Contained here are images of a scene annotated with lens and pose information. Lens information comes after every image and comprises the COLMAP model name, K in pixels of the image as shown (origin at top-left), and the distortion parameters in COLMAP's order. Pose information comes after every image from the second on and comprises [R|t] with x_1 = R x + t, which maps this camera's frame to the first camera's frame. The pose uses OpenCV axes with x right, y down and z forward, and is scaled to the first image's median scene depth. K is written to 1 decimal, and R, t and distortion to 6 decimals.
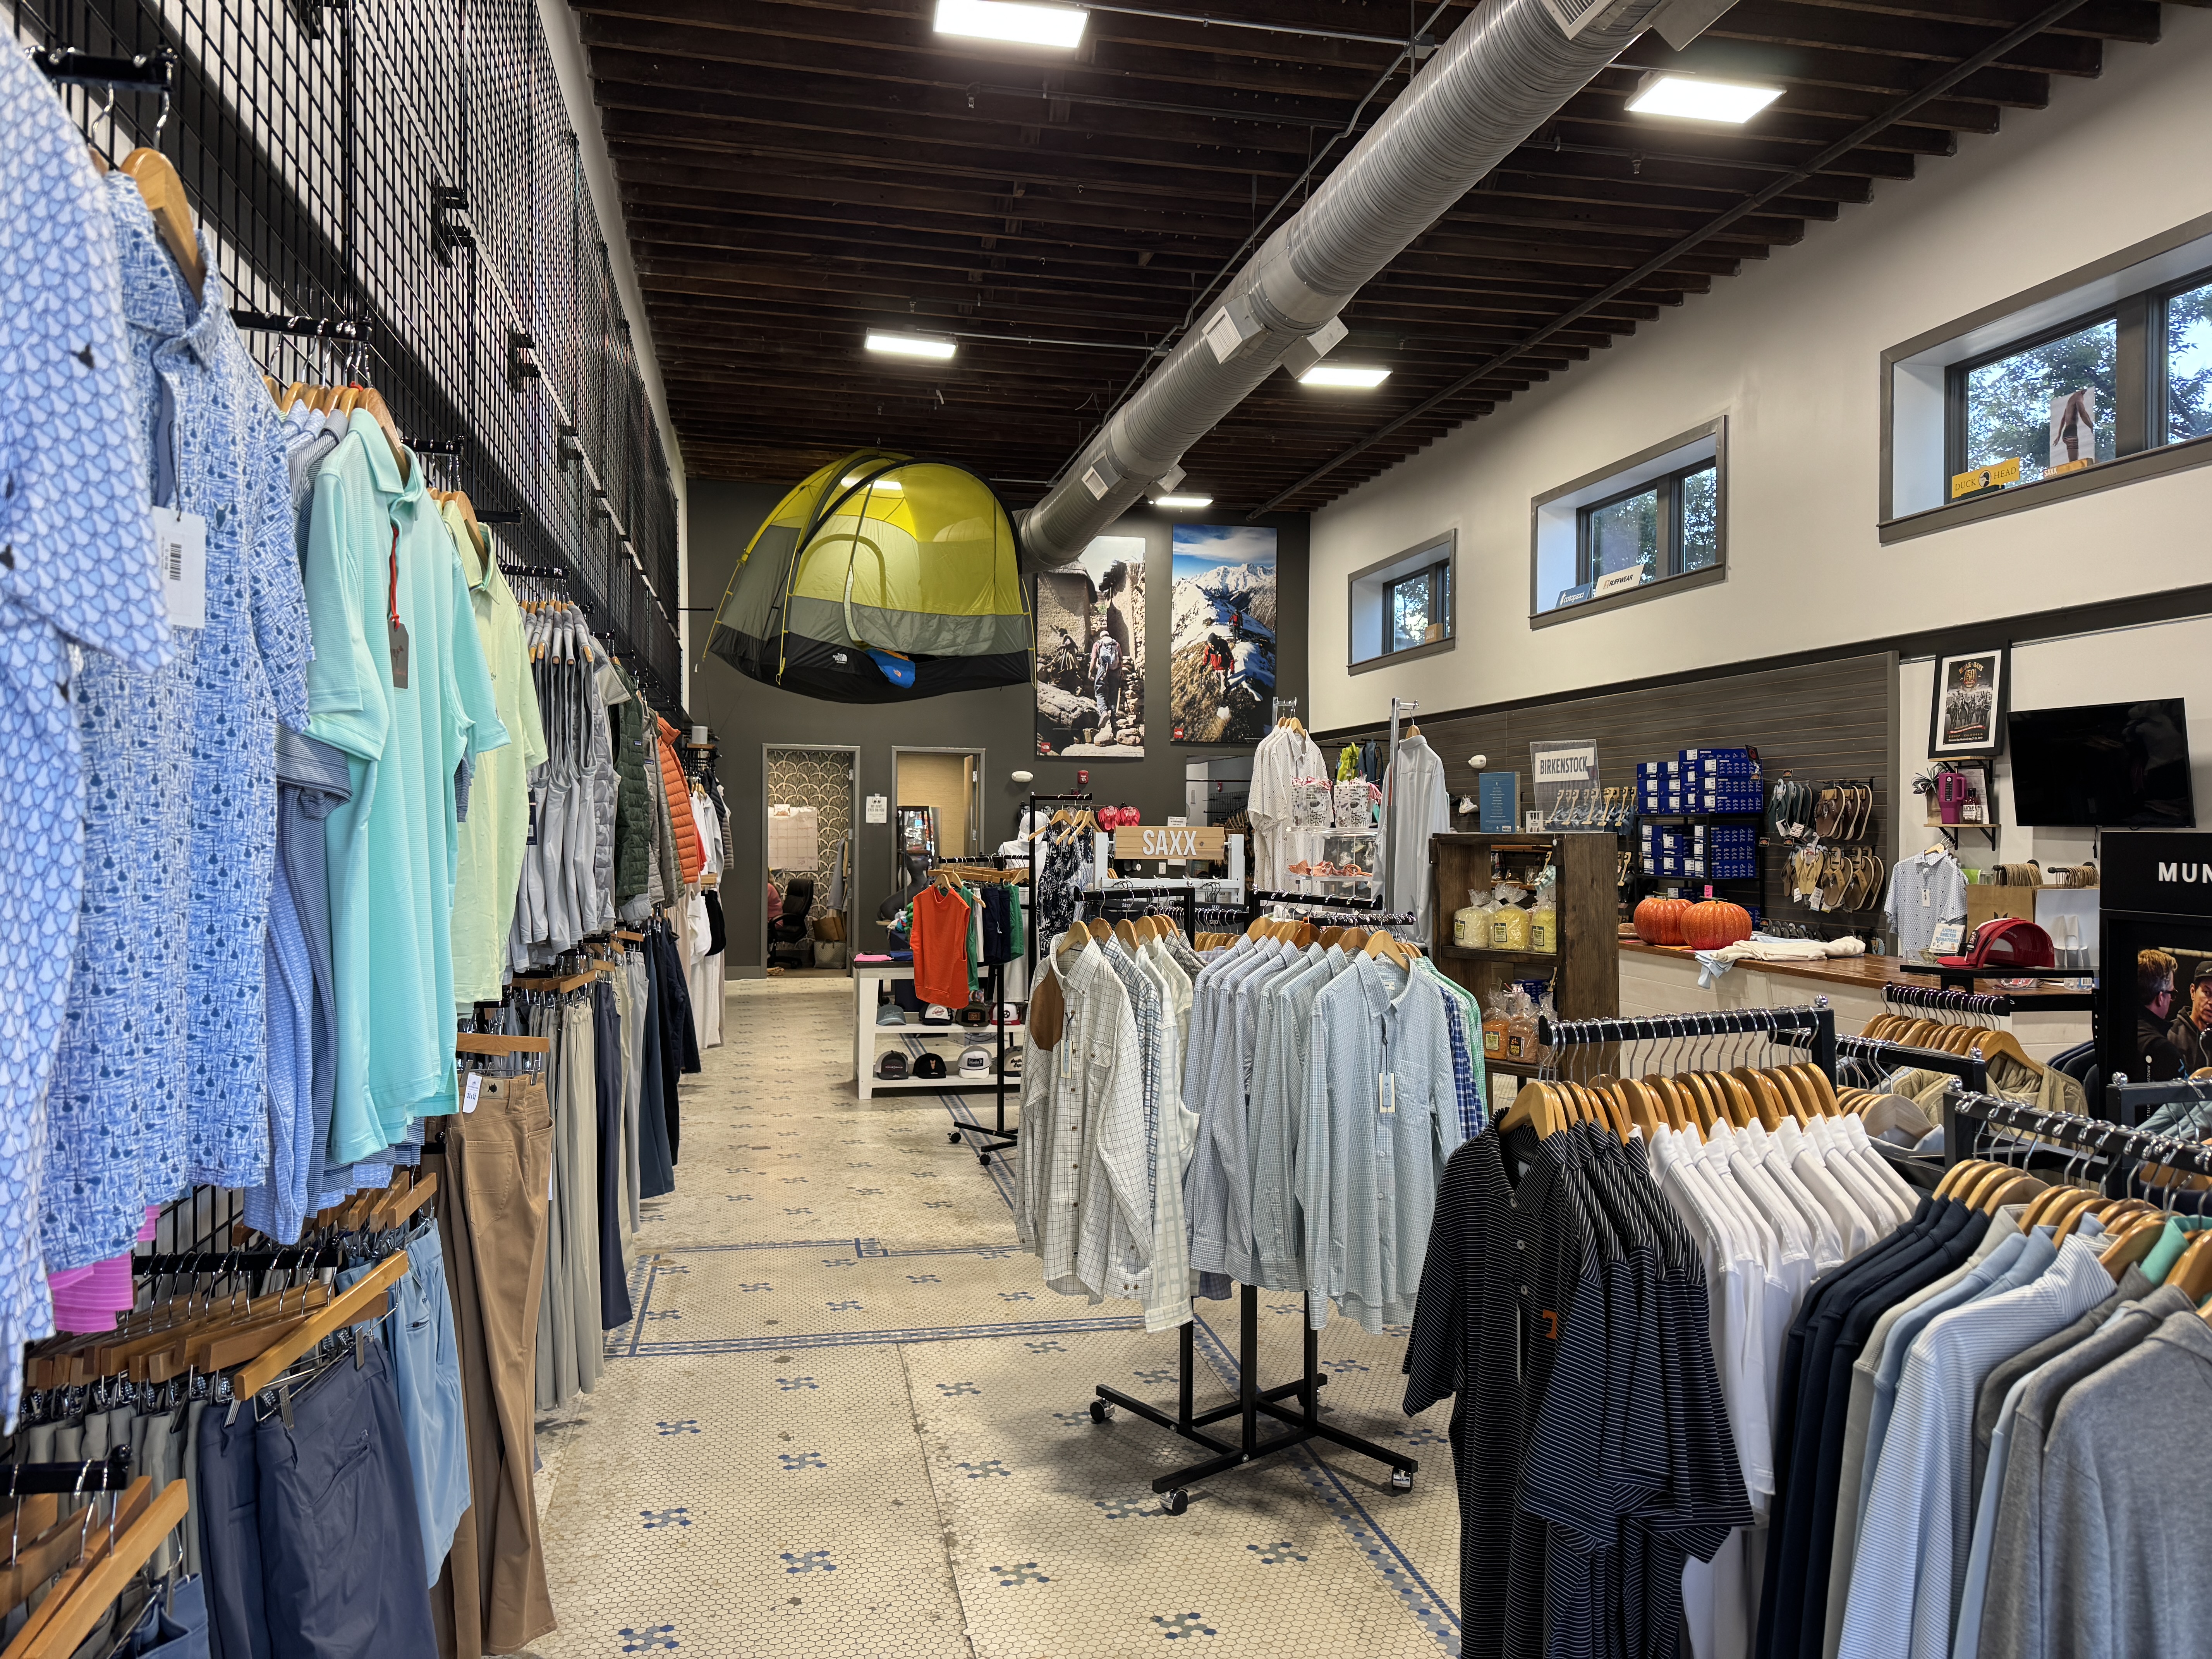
lens RADIAL K [[1568.9, 0, 1106.0], [0, 1568.9, 829.5], [0, 0, 1]] dist [0.111363, -0.159268]
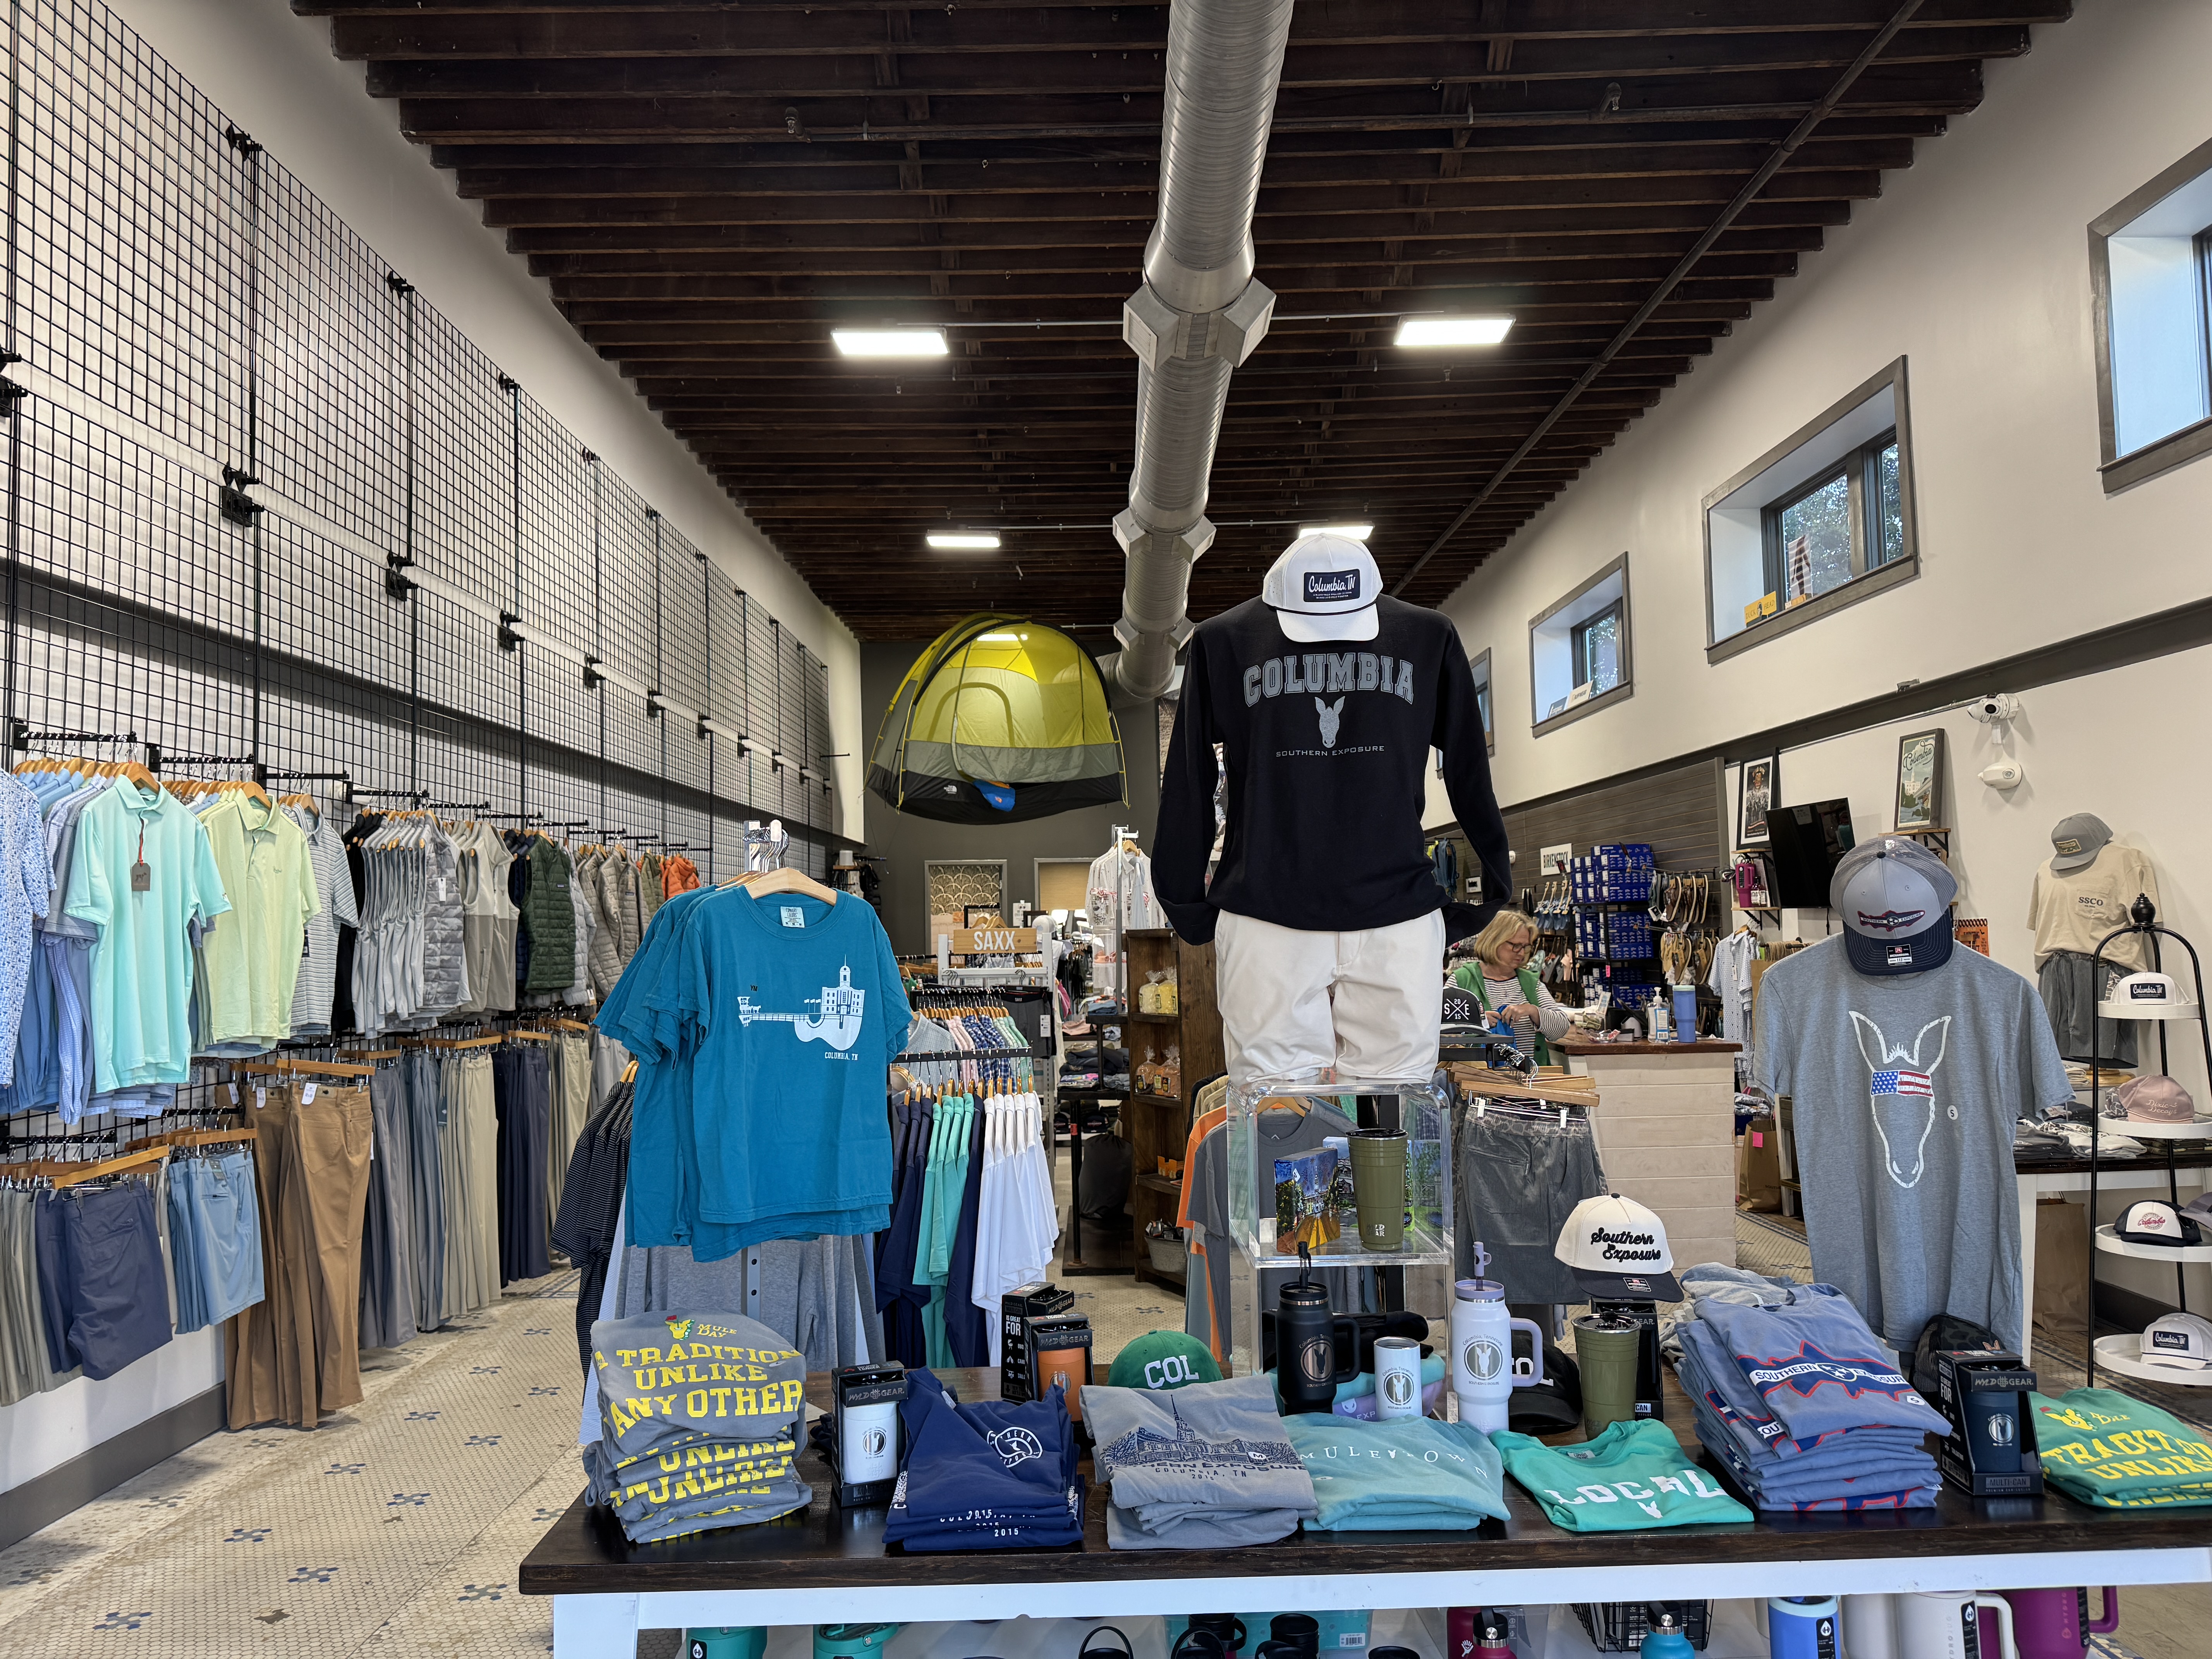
lens RADIAL K [[1568.9, 0, 1106.0], [0, 1568.9, 829.5], [0, 0, 1]] dist [0.111363, -0.159268]
pose [[0.976282, -0.039563, -0.212855, 0.261886], [0.026451, 0.997593, -0.064101, 0.001312], [0.214879, 0.056950, 0.974979, -0.177432]]
